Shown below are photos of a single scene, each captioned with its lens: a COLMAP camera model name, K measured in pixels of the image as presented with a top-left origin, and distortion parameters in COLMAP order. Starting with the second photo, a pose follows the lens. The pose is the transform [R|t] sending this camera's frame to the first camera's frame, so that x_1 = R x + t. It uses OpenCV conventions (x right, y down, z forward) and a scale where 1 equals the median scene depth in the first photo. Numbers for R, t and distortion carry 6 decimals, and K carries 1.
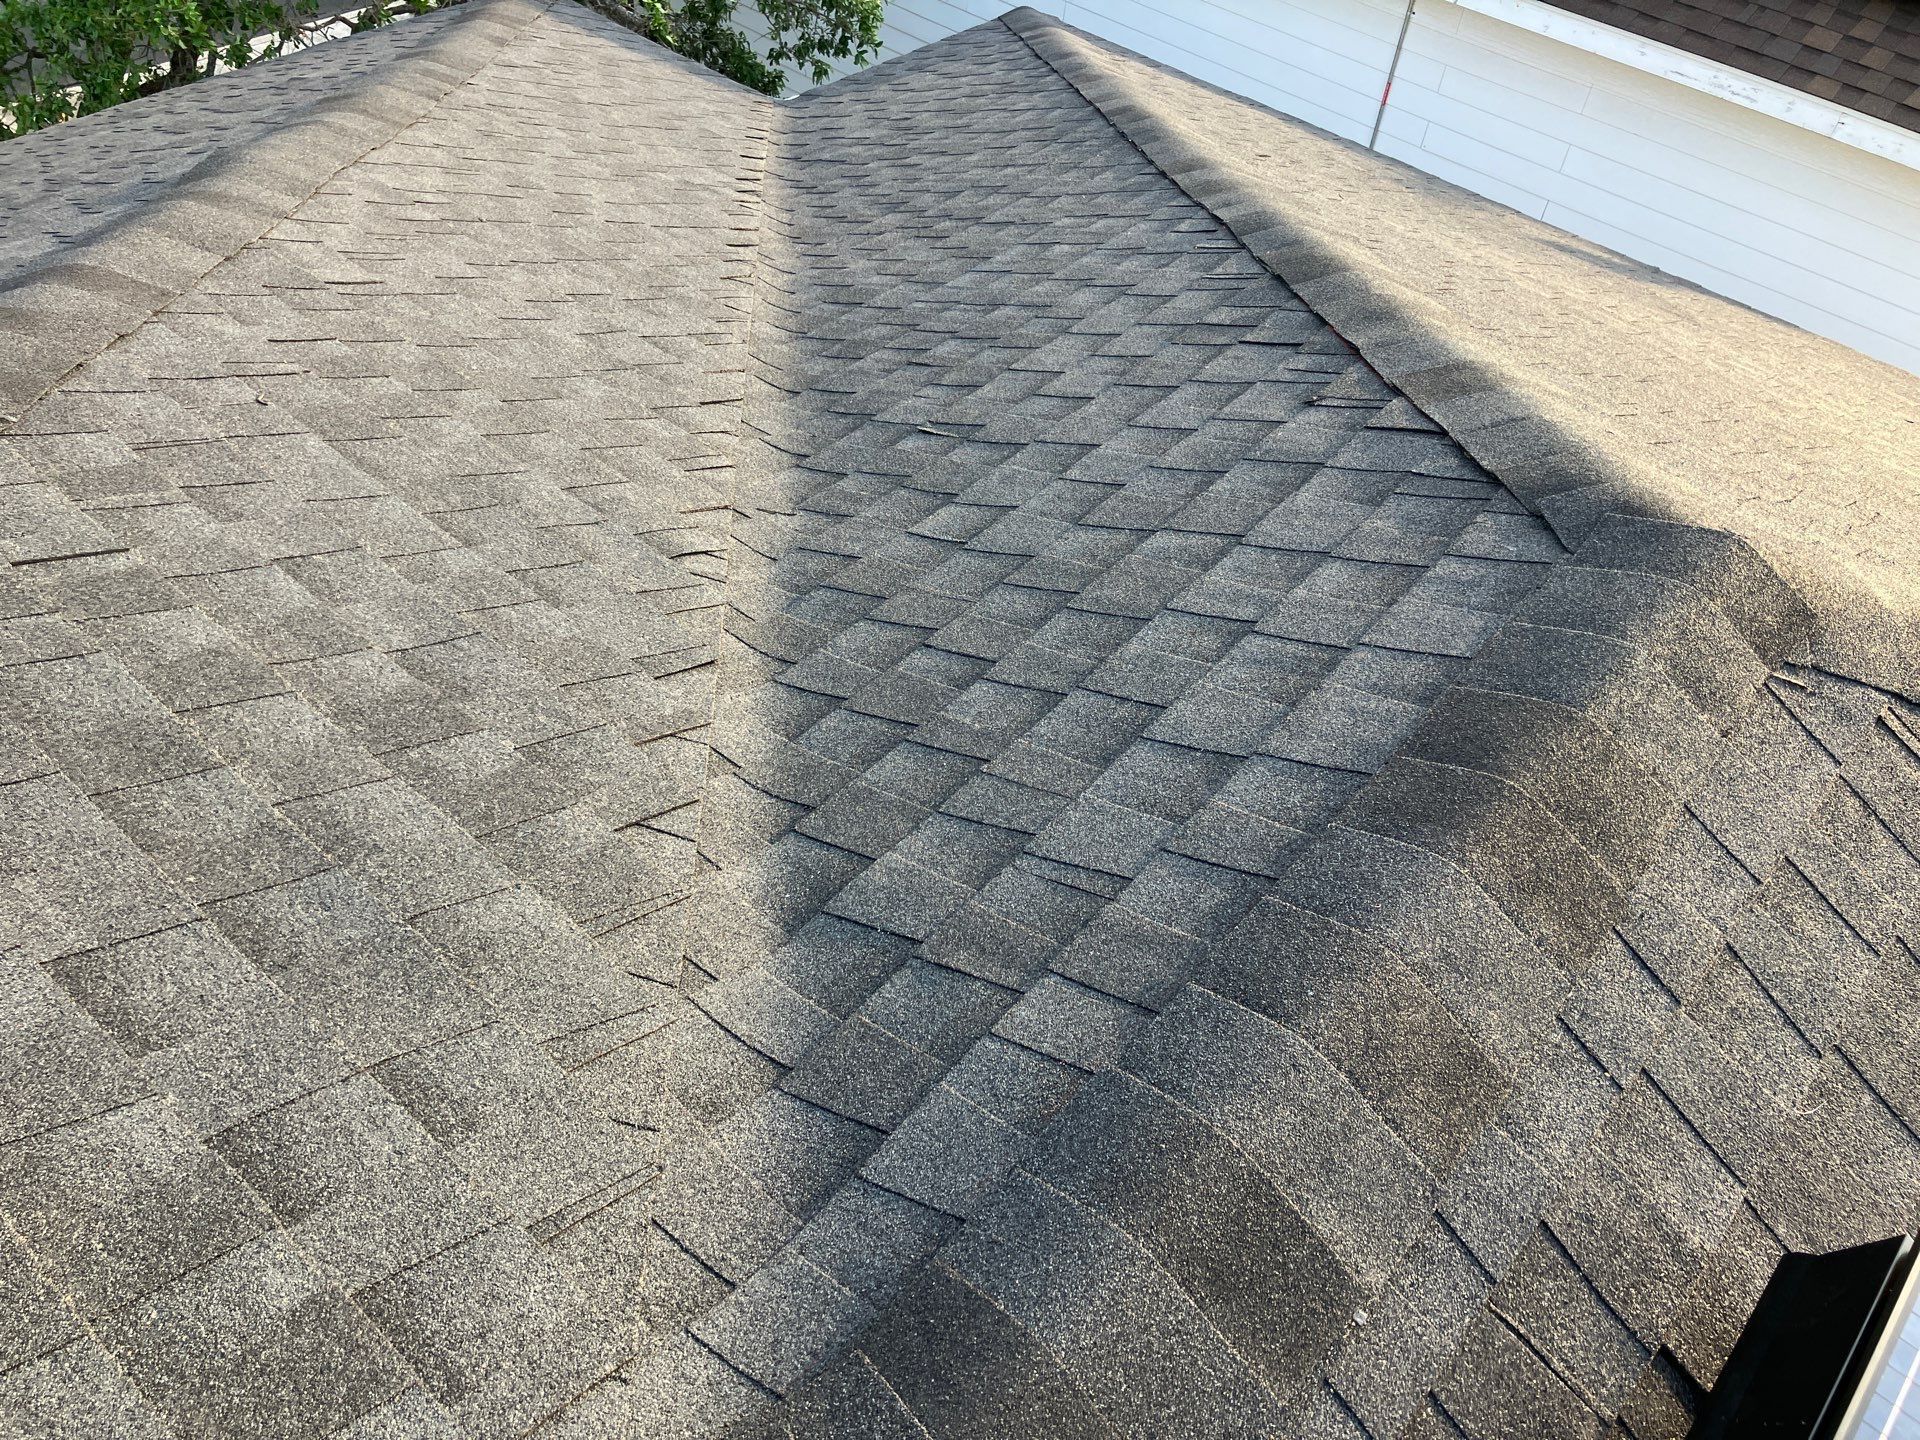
lens RADIAL K [[1694.2, 0, 969.9], [0, 1694.2, 721.3], [0, 0, 1]] dist [0.007761, 0.003225]
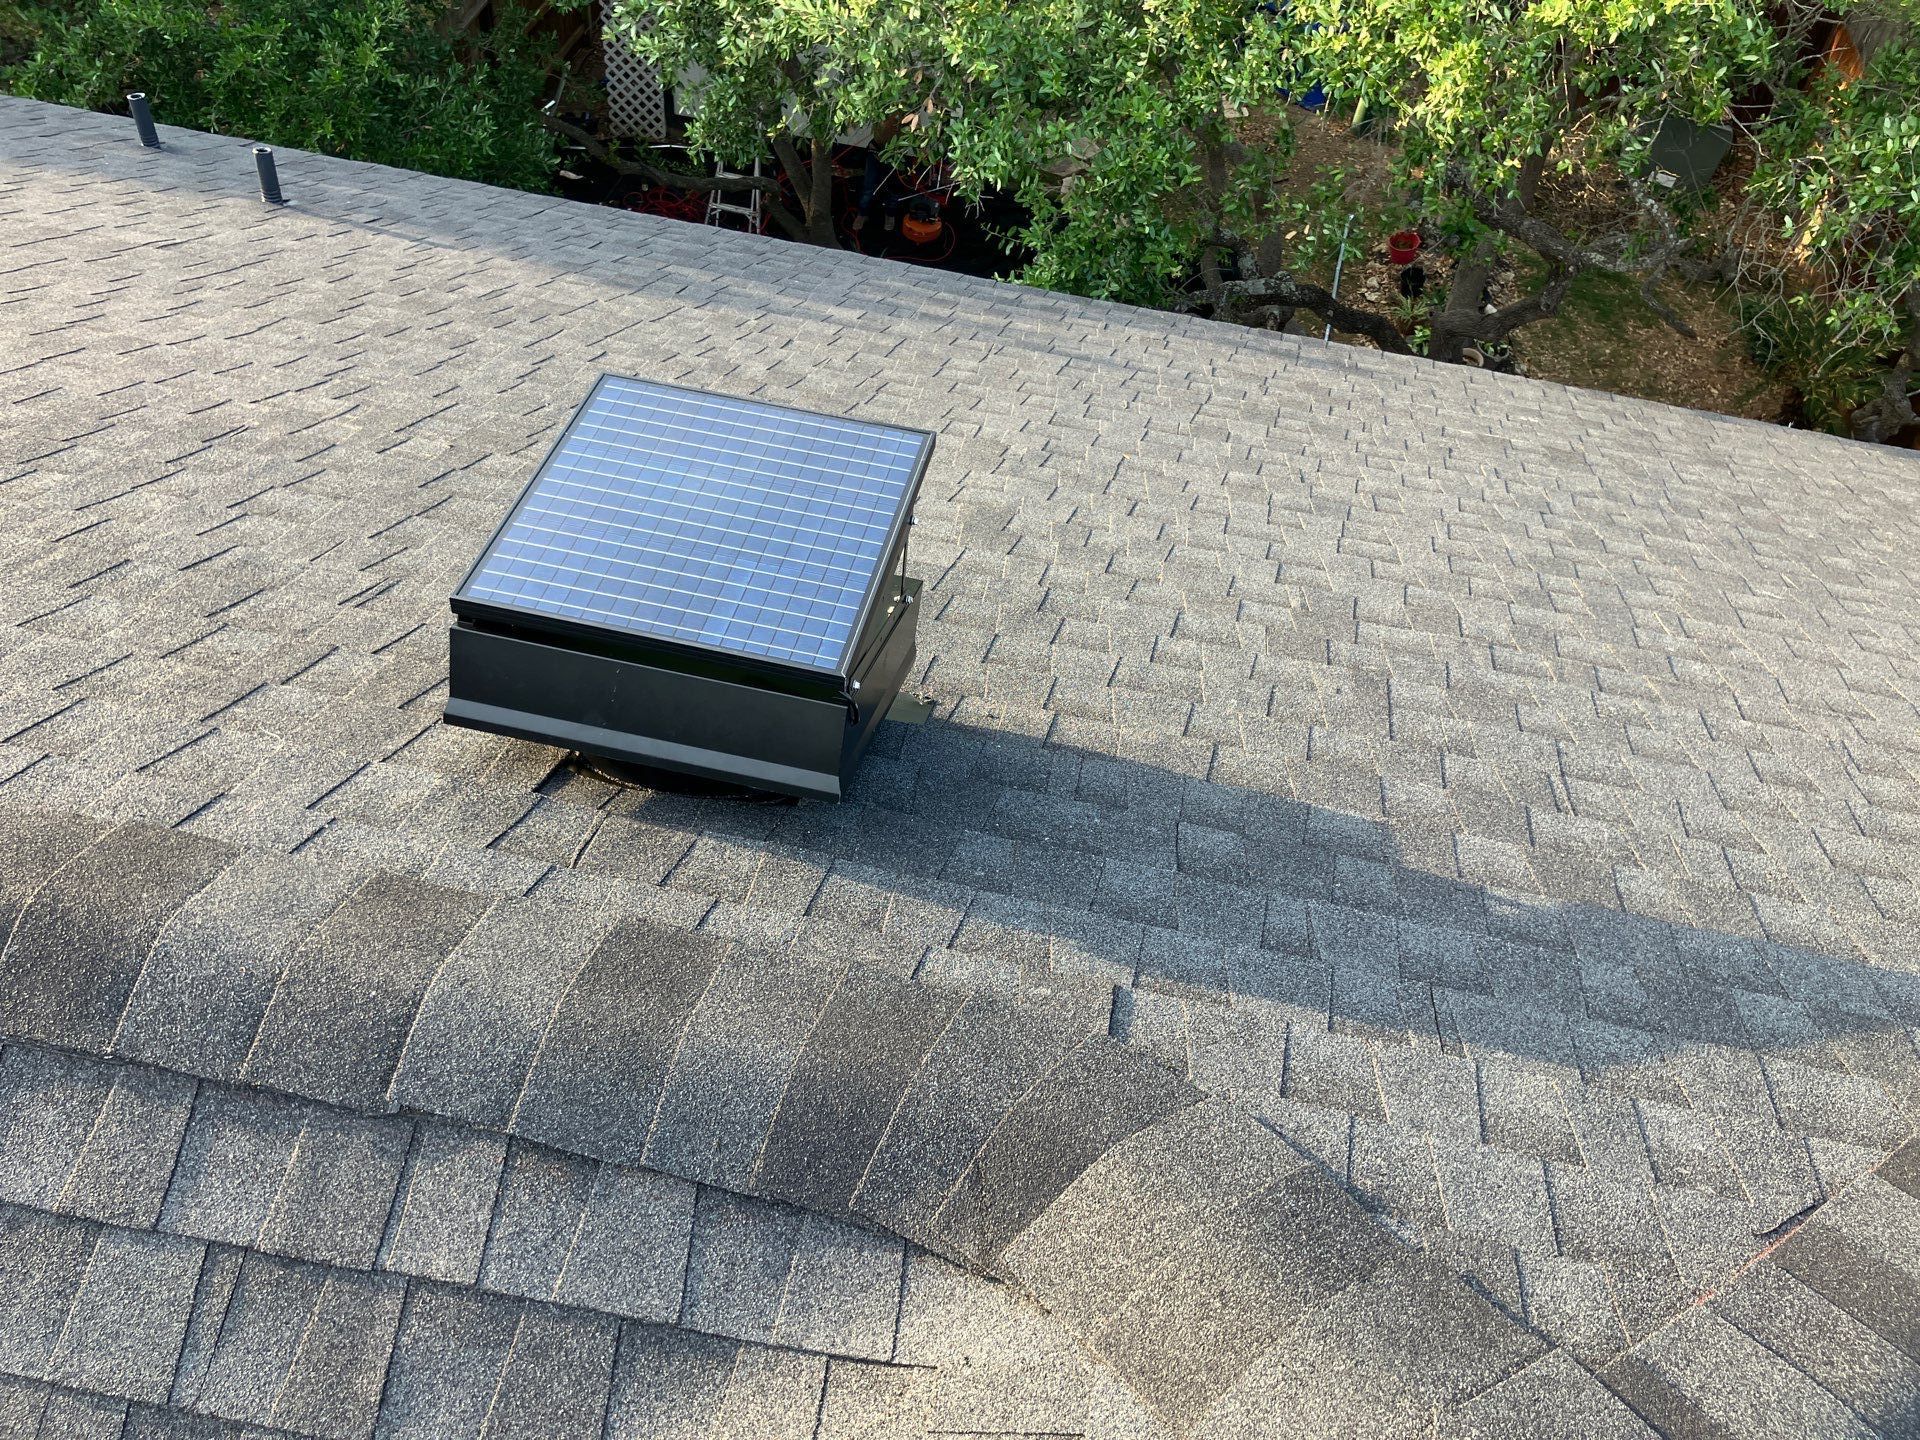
lens RADIAL K [[1694.2, 0, 969.9], [0, 1694.2, 721.3], [0, 0, 1]] dist [0.007761, 0.003225]
pose [[-0.498260, -0.700746, 0.510580, -0.431947], [0.502788, 0.246232, 0.828598, -0.605741], [-0.706358, 0.669570, 0.229639, 0.376226]]
